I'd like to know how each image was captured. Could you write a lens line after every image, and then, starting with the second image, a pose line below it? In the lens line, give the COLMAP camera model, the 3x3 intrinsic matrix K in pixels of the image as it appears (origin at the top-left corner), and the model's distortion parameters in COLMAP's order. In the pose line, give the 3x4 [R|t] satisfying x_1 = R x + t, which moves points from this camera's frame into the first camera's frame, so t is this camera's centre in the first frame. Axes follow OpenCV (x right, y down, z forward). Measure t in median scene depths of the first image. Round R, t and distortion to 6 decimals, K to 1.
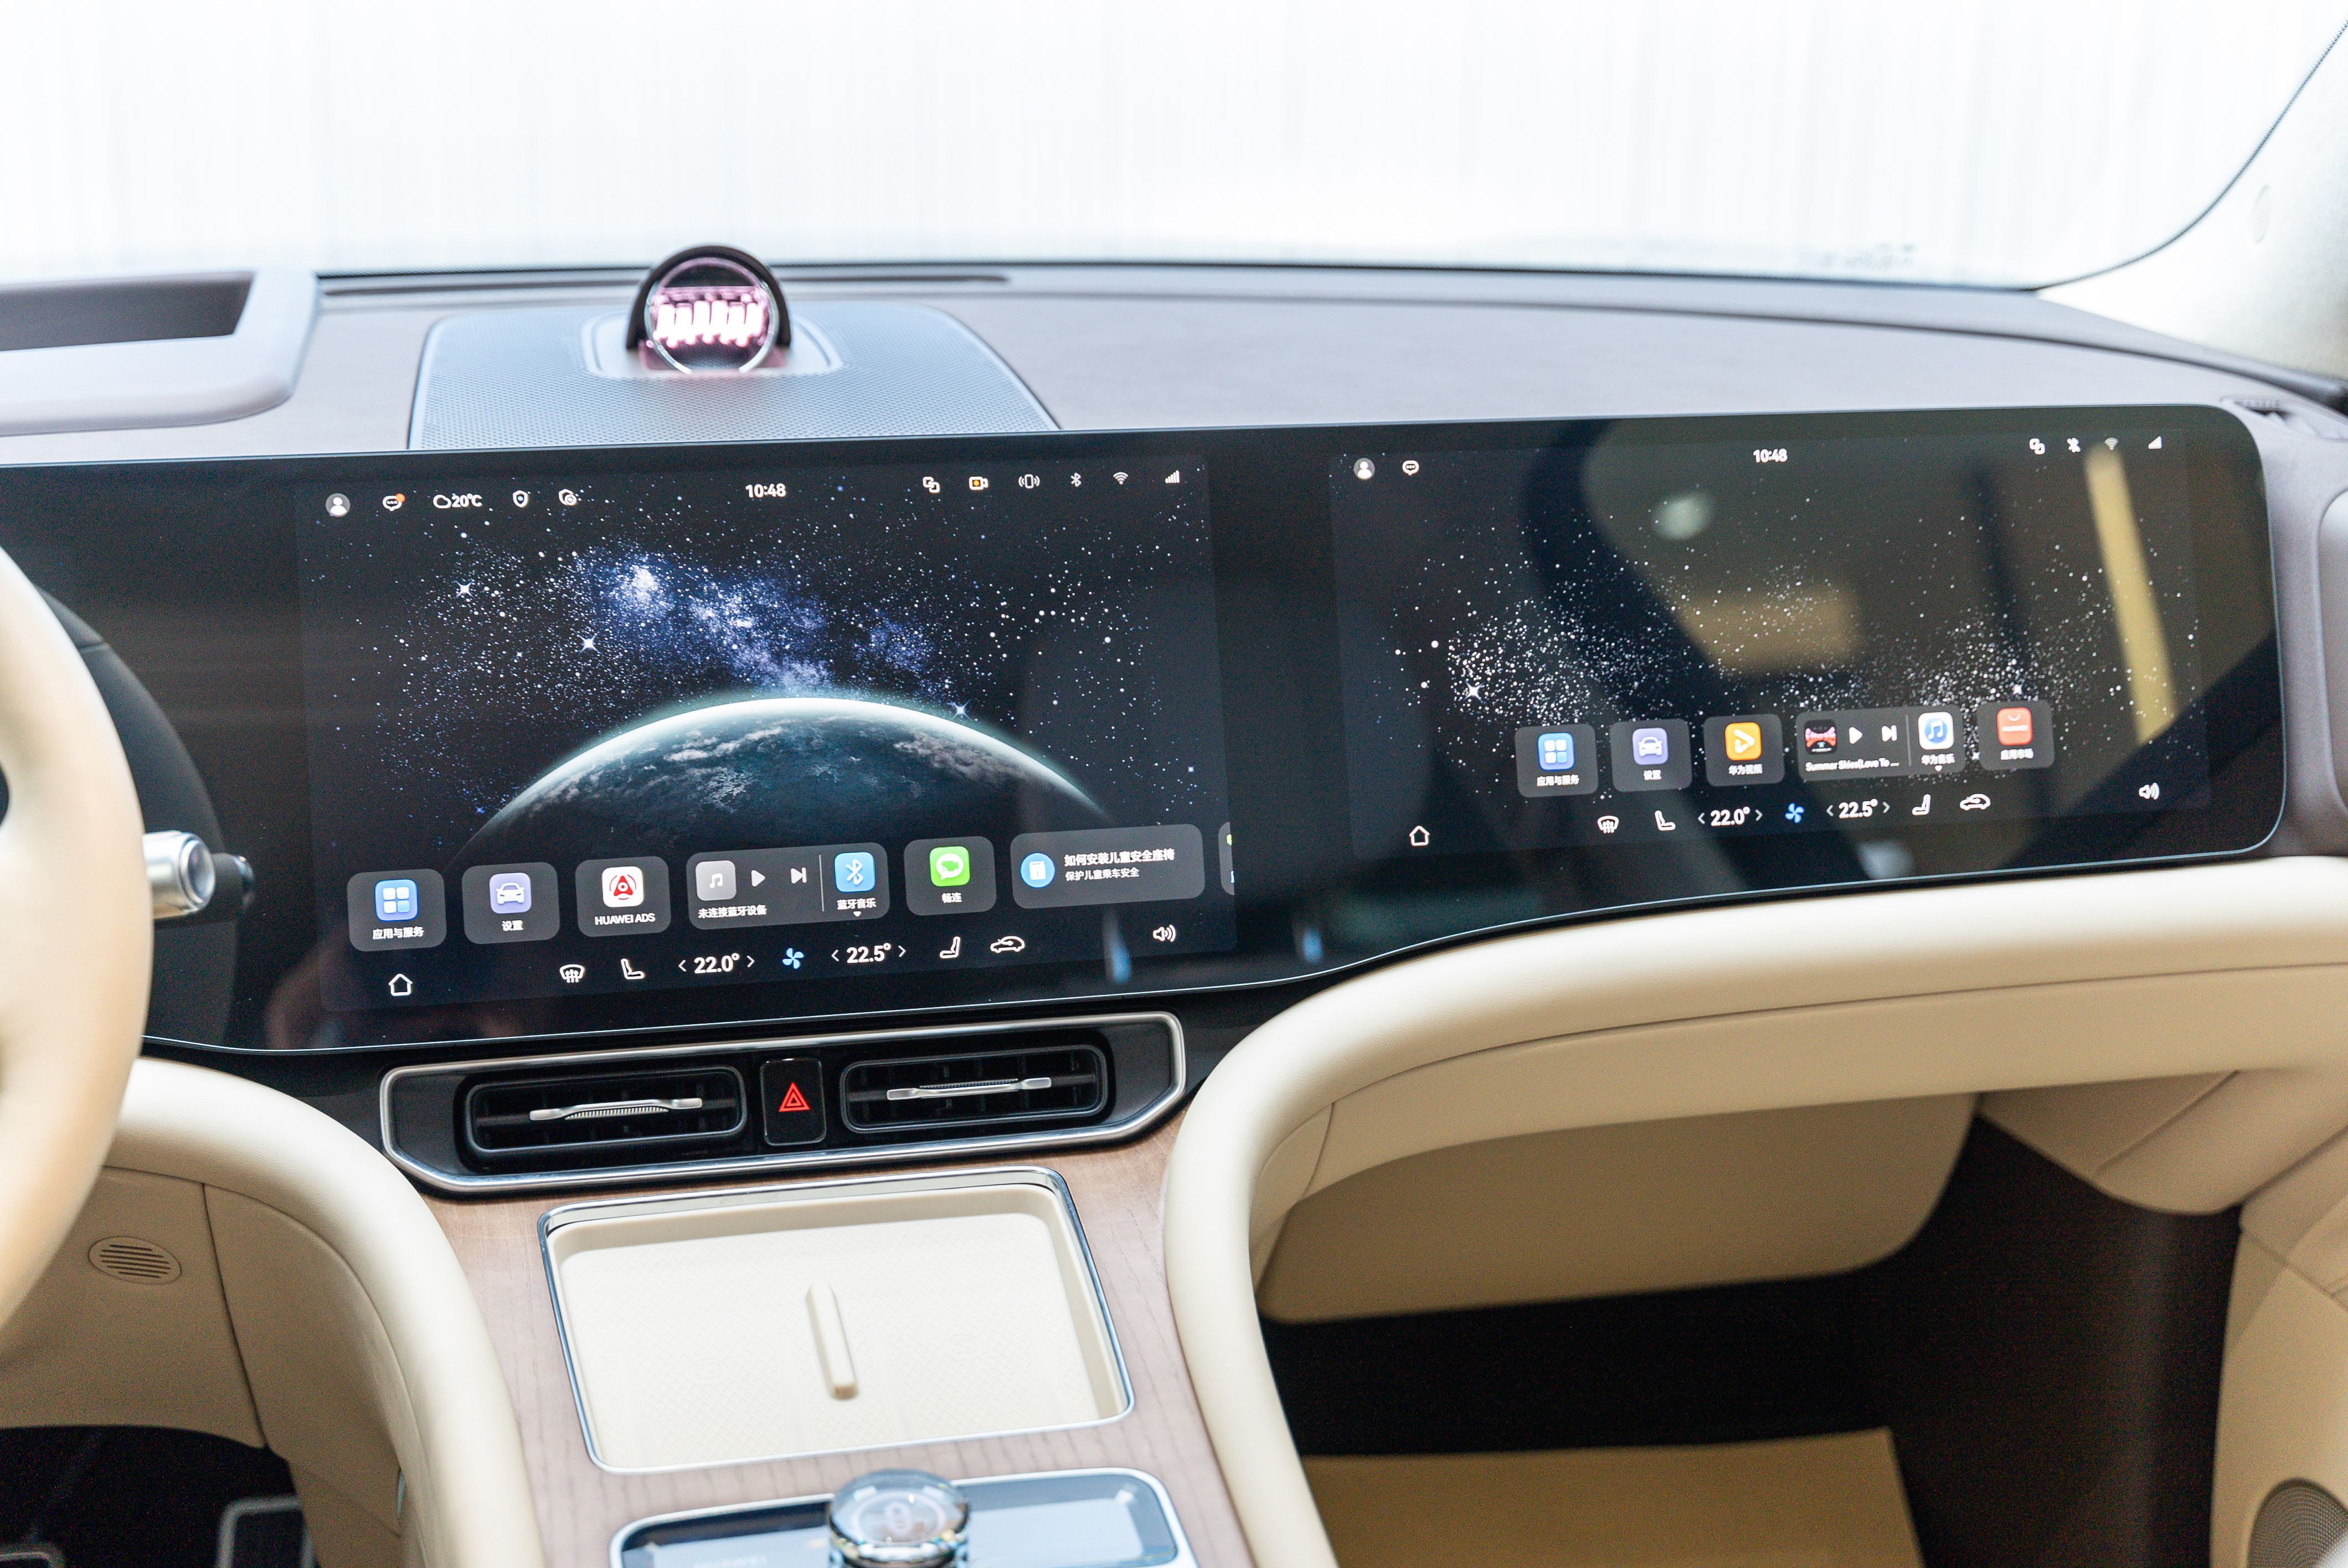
lens RADIAL K [[3233.8, 0, 1174.2], [0, 3233.8, 787.7], [0, 0, 1]] dist [0.017699, 0.000000]
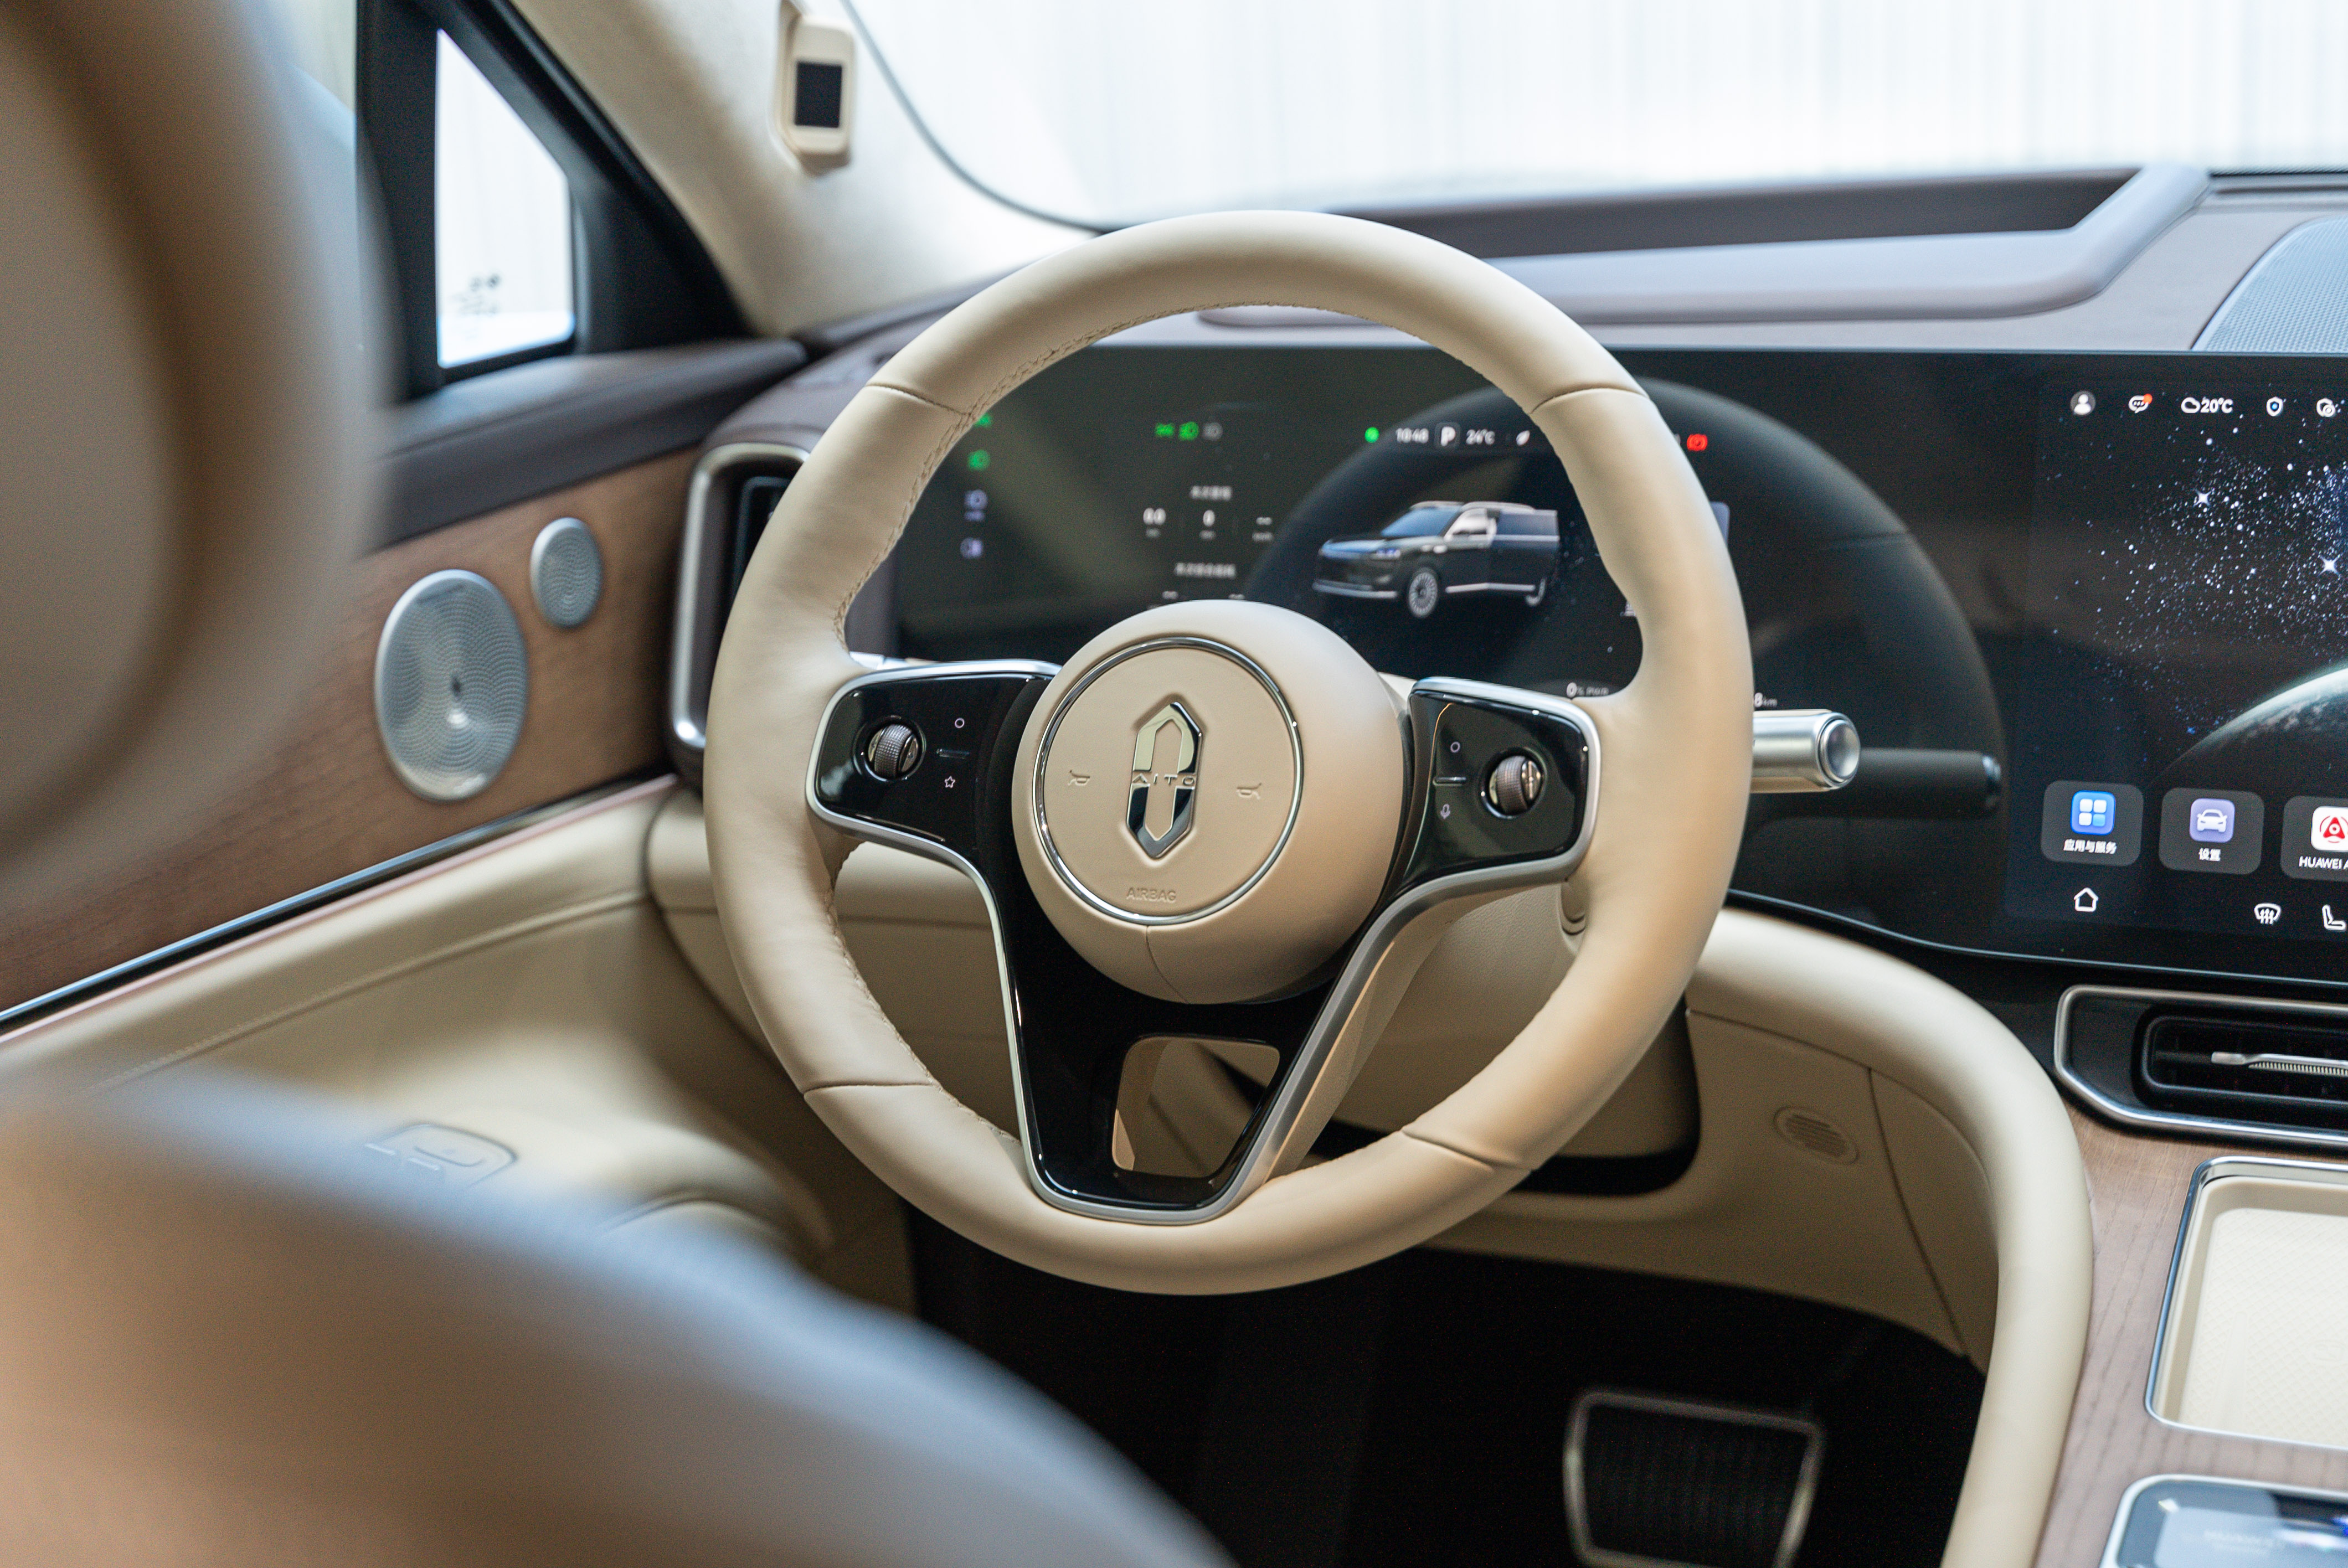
lens RADIAL K [[3452.1, 0, 1174.1], [0, 3452.1, 781.1], [0, 0, 1]] dist [-0.016707, 0.000000]
pose [[0.800217, 0.114416, -0.588694, 0.145249], [-0.106215, 0.993153, 0.048645, 0.004264], [0.590229, 0.023601, 0.806891, 0.003939]]
